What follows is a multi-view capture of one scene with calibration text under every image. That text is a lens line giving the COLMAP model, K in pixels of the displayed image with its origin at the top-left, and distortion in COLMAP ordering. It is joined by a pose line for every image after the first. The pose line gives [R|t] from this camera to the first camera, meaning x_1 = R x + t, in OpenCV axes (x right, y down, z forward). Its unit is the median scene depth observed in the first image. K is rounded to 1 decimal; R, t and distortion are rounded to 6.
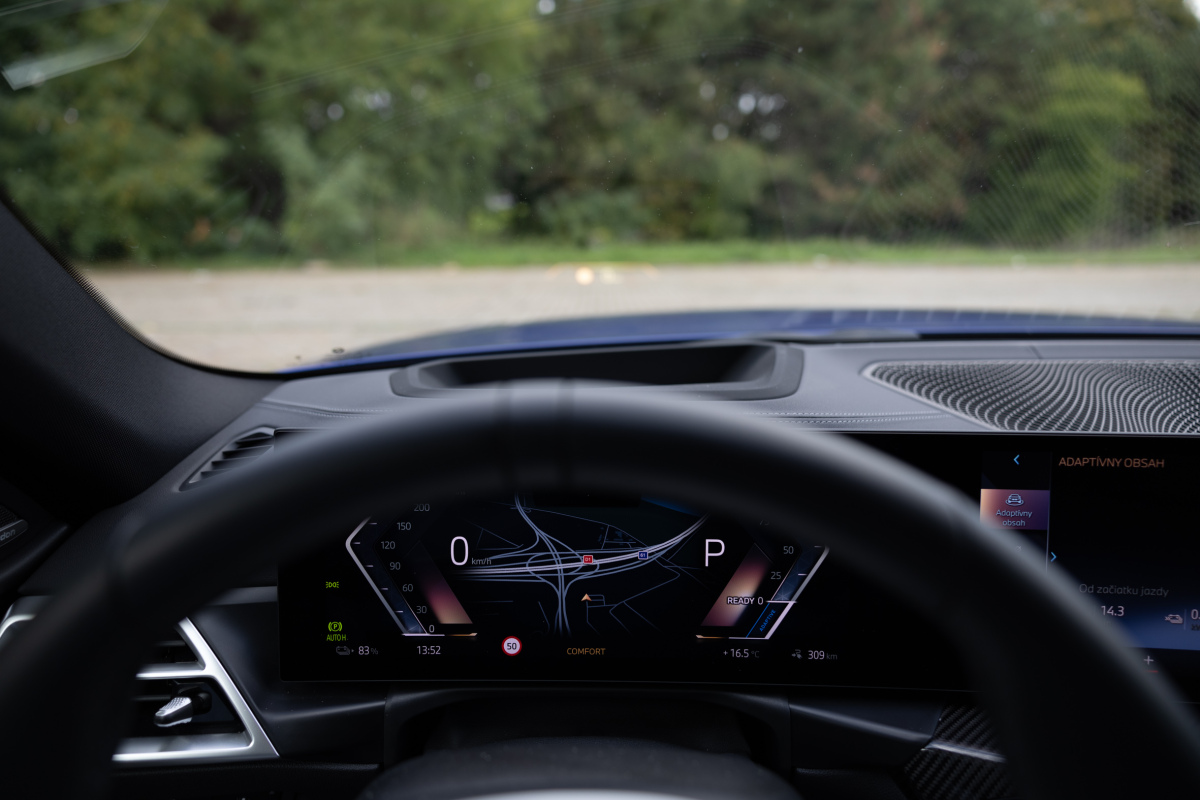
lens RADIAL K [[797.7, 0, 600.0], [0, 797.7, 400.0], [0, 0, 1]] dist [0.005033, 0.003672]
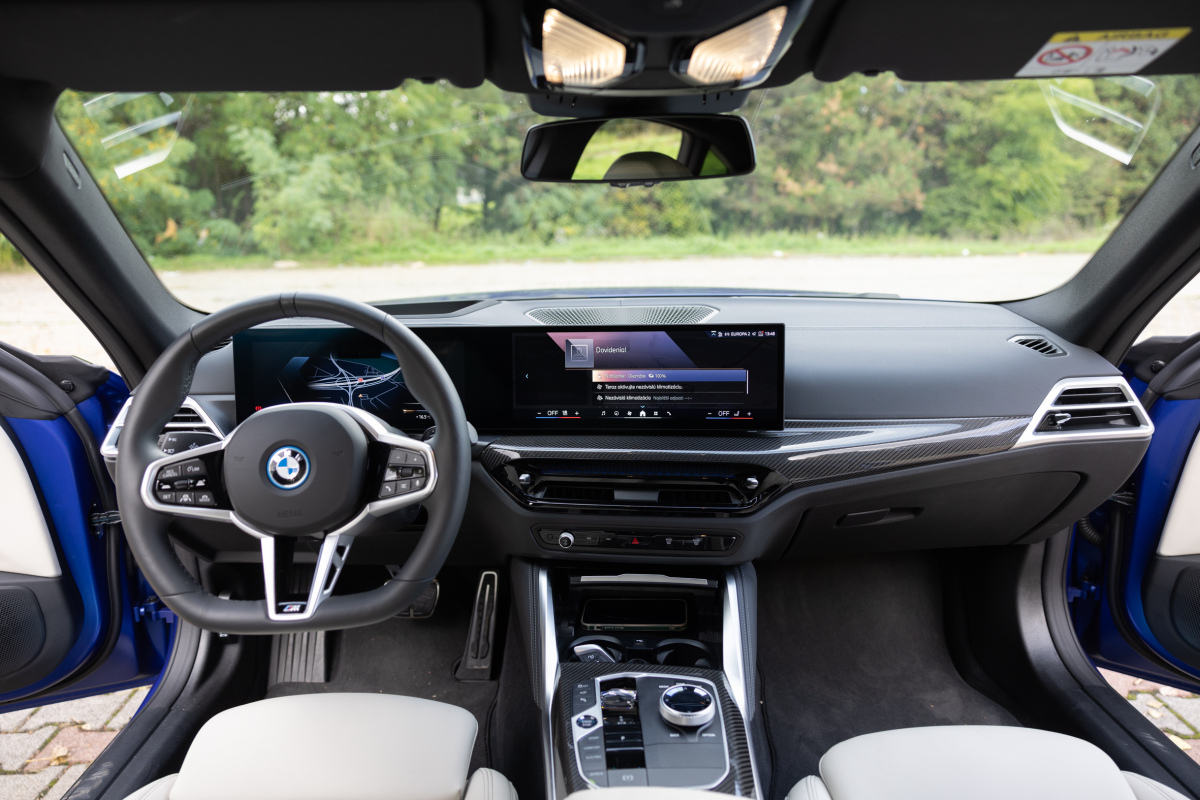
lens RADIAL K [[797.7, 0, 600.0], [0, 797.7, 400.0], [0, 0, 1]] dist [0.005033, 0.003672]
pose [[0.999459, -0.014182, 0.029678, 0.658064], [0.013953, 0.999871, 0.007901, 0.252900], [-0.029786, -0.007482, 0.999528, -1.517581]]
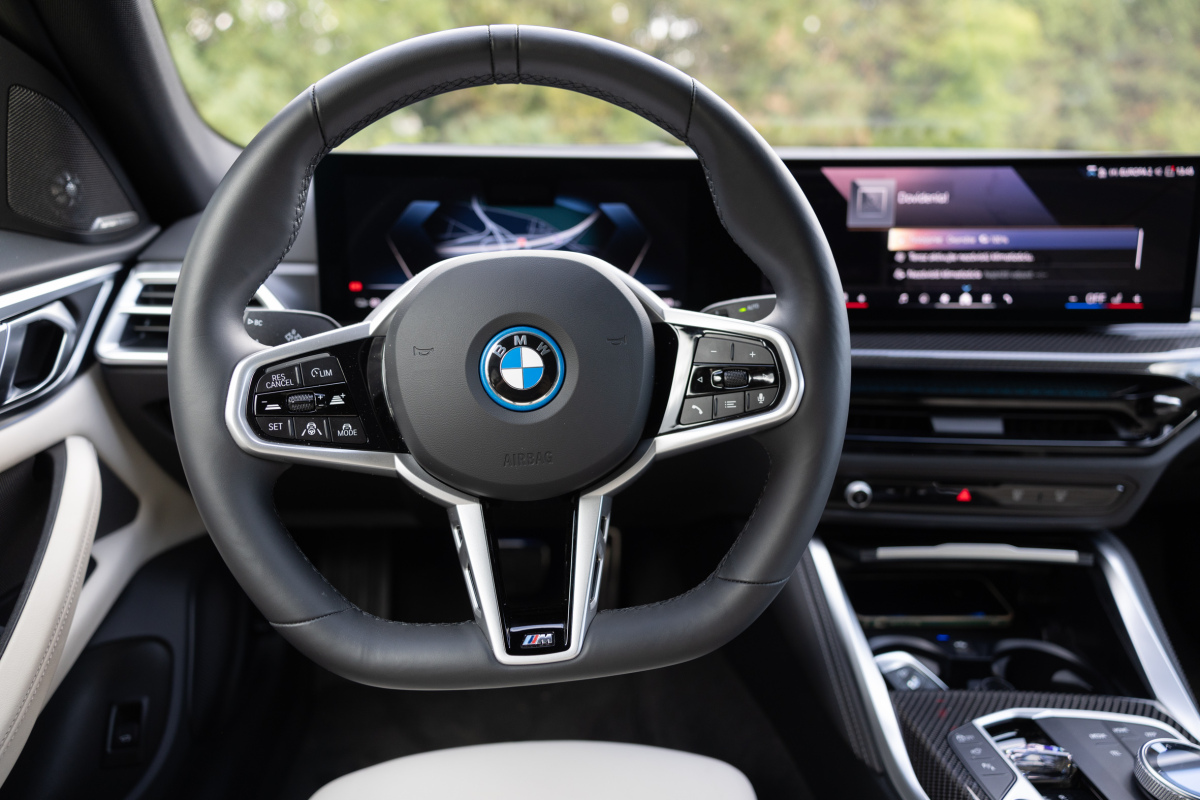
lens RADIAL K [[791.0, 0, 600.0], [0, 791.0, 400.0], [0, 0, 1]] dist [0.008572, 0.002744]
pose [[0.994321, -0.017545, 0.104963, -0.030317], [0.008370, 0.996154, 0.087219, 0.372349], [-0.106090, -0.085845, 0.990644, -0.567774]]
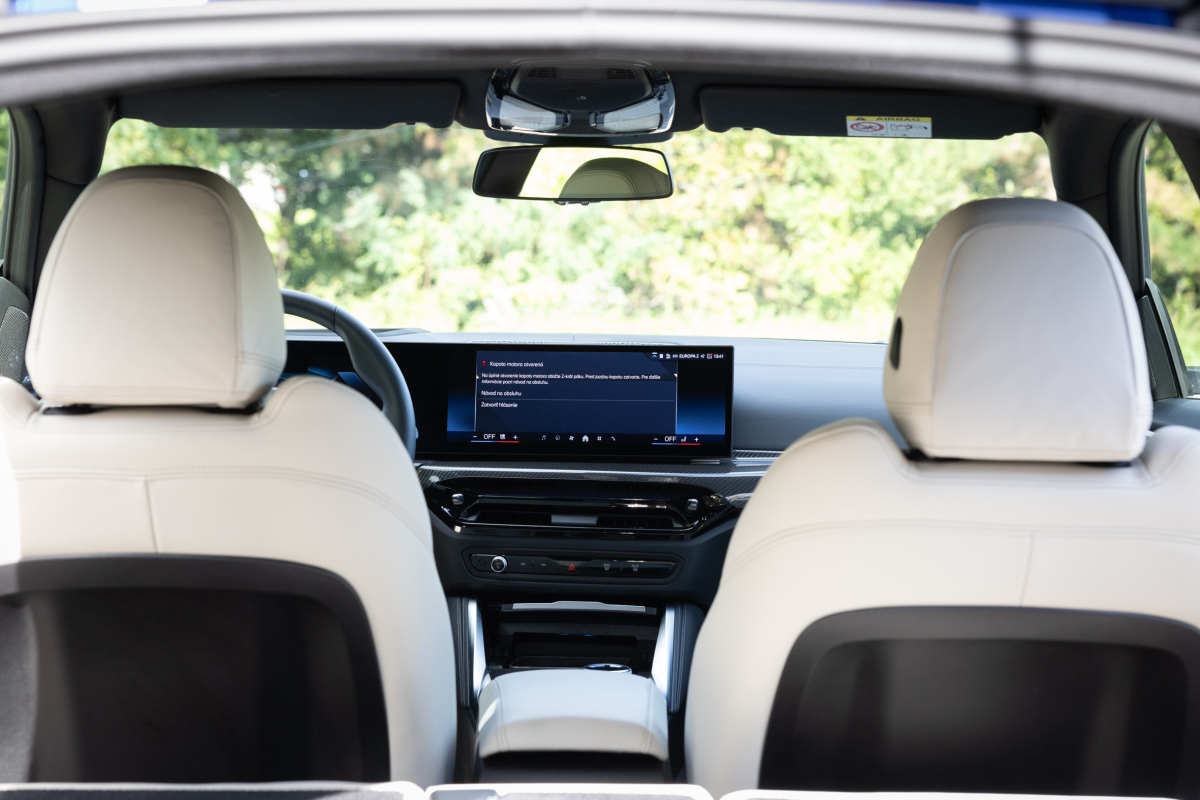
lens RADIAL K [[2403.1, 0, 600.0], [0, 2403.1, 400.0], [0, 0, 1]] dist [0.003679, 0.298079]
pose [[0.999459, 0.021713, 0.024697, 0.729983], [-0.017510, 0.987087, -0.159222, 1.309286], [-0.027835, 0.158704, 0.986934, -5.927291]]
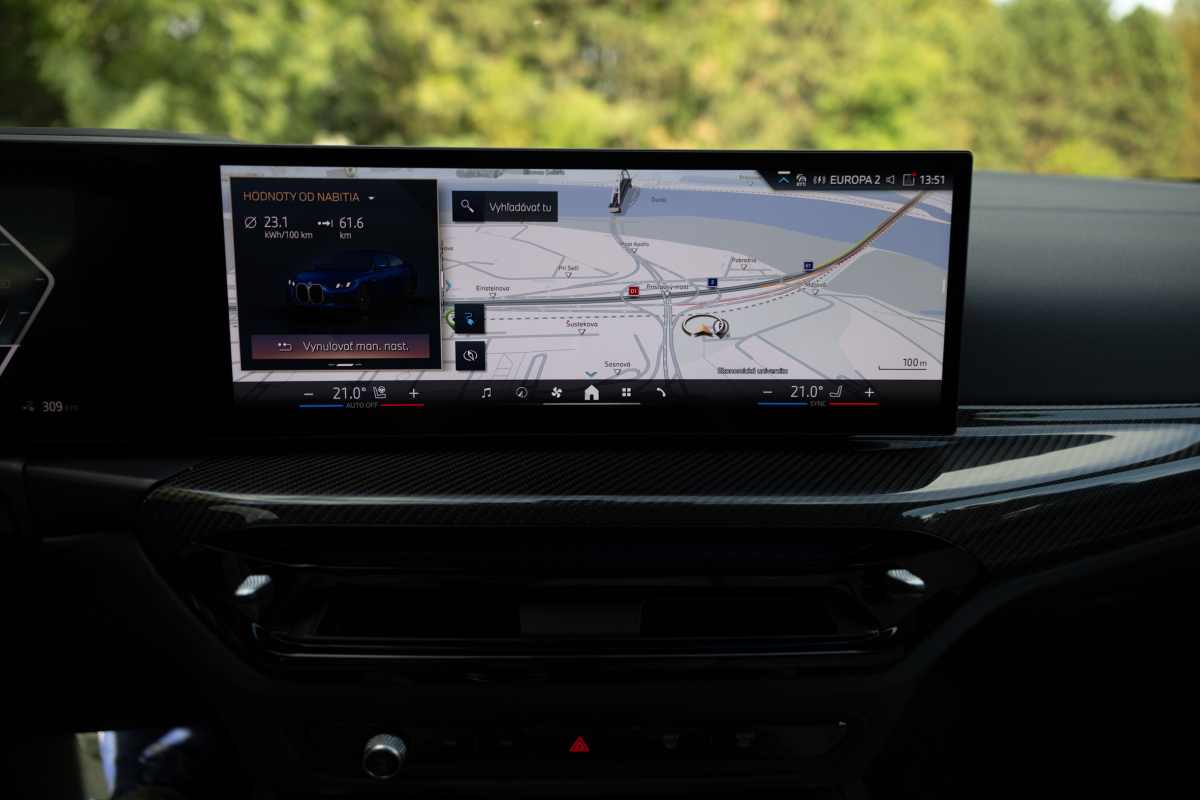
lens RADIAL K [[797.7, 0, 600.0], [0, 797.7, 400.0], [0, 0, 1]] dist [0.005033, 0.003672]
pose [[0.982055, -0.026211, 0.186763, 0.697860], [0.015754, 0.998235, 0.057252, 0.271176], [-0.187934, -0.053283, 0.980735, 0.025096]]
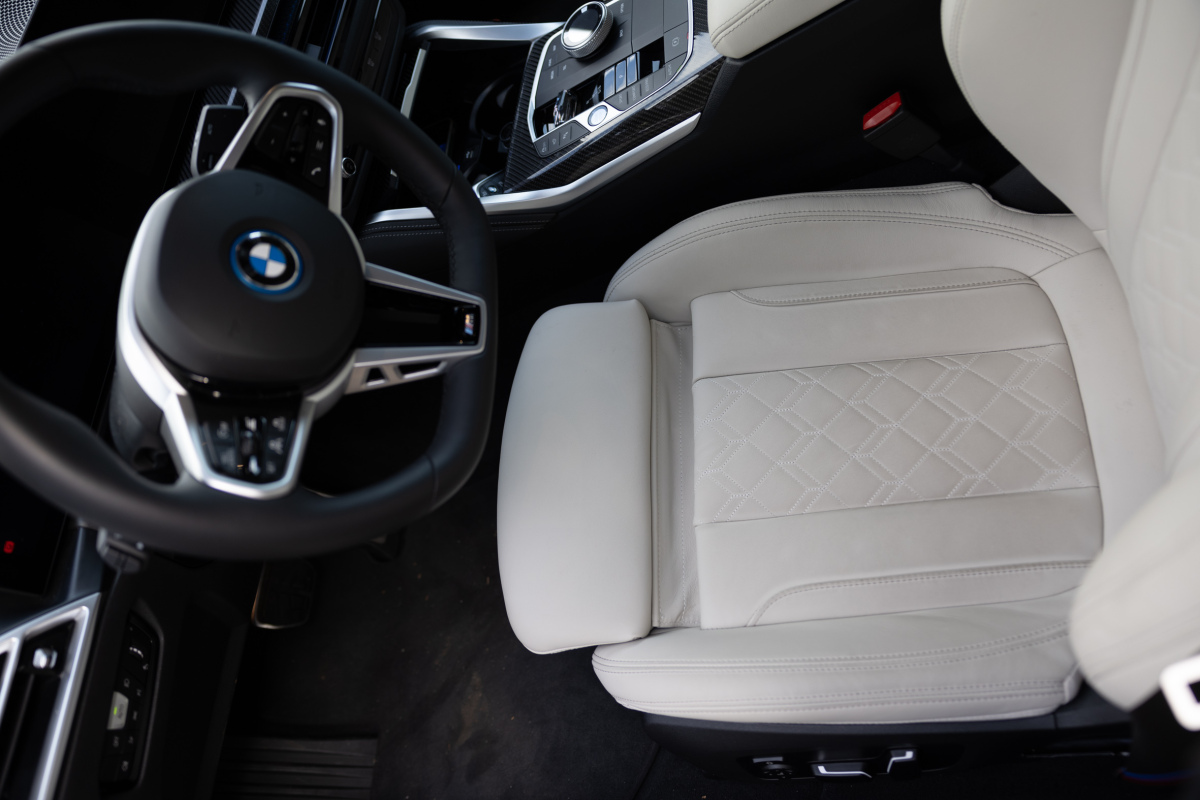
lens RADIAL K [[929.7, 0, 600.0], [0, 929.7, 400.0], [0, 0, 1]] dist [-0.011423, 0.002355]
pose [[0.013258, -0.891363, 0.453096, -0.806943], [0.763992, 0.301369, 0.570519, 0.078970], [-0.645089, 0.338598, 0.684990, -0.772632]]
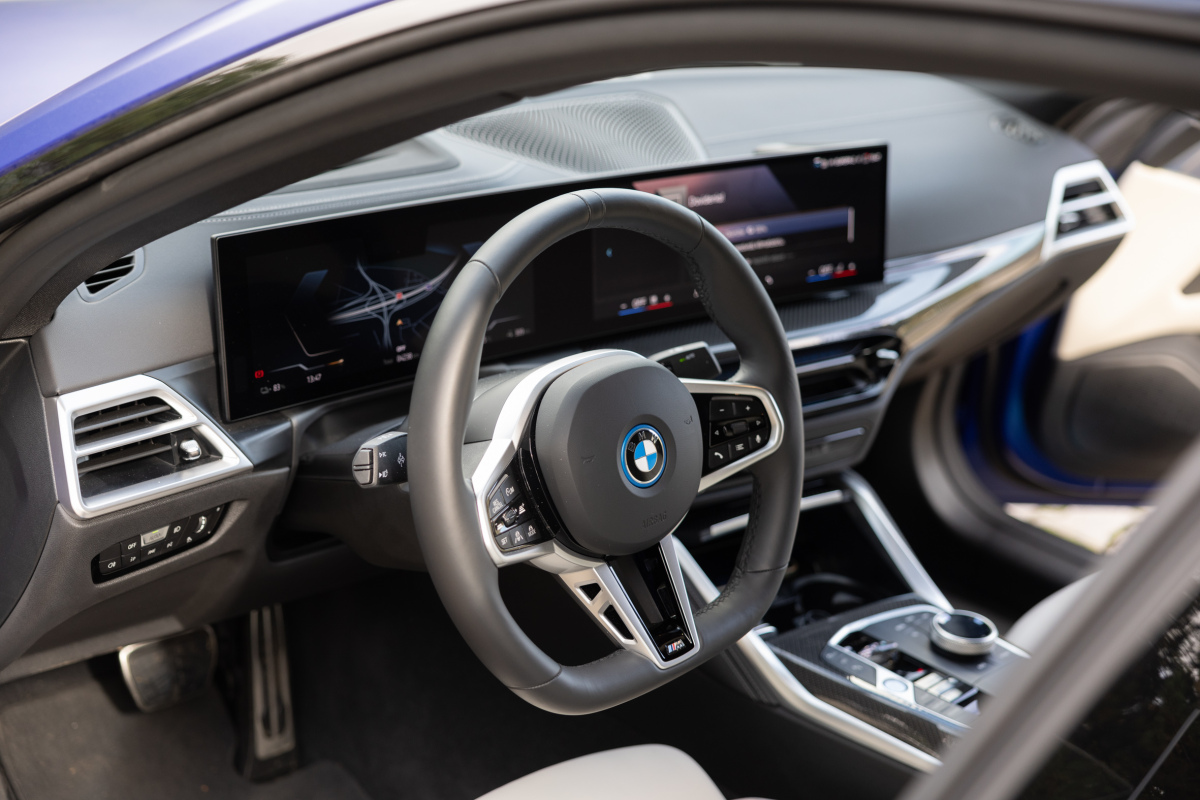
lens RADIAL K [[1756.6, 0, 600.0], [0, 1756.6, 400.0], [0, 0, 1]] dist [-0.022954, -0.018290]
pose [[0.704476, -0.202474, 0.680234, -1.981339], [0.066956, 0.973128, 0.220313, -0.298662], [-0.706563, -0.109659, 0.699102, -1.528910]]
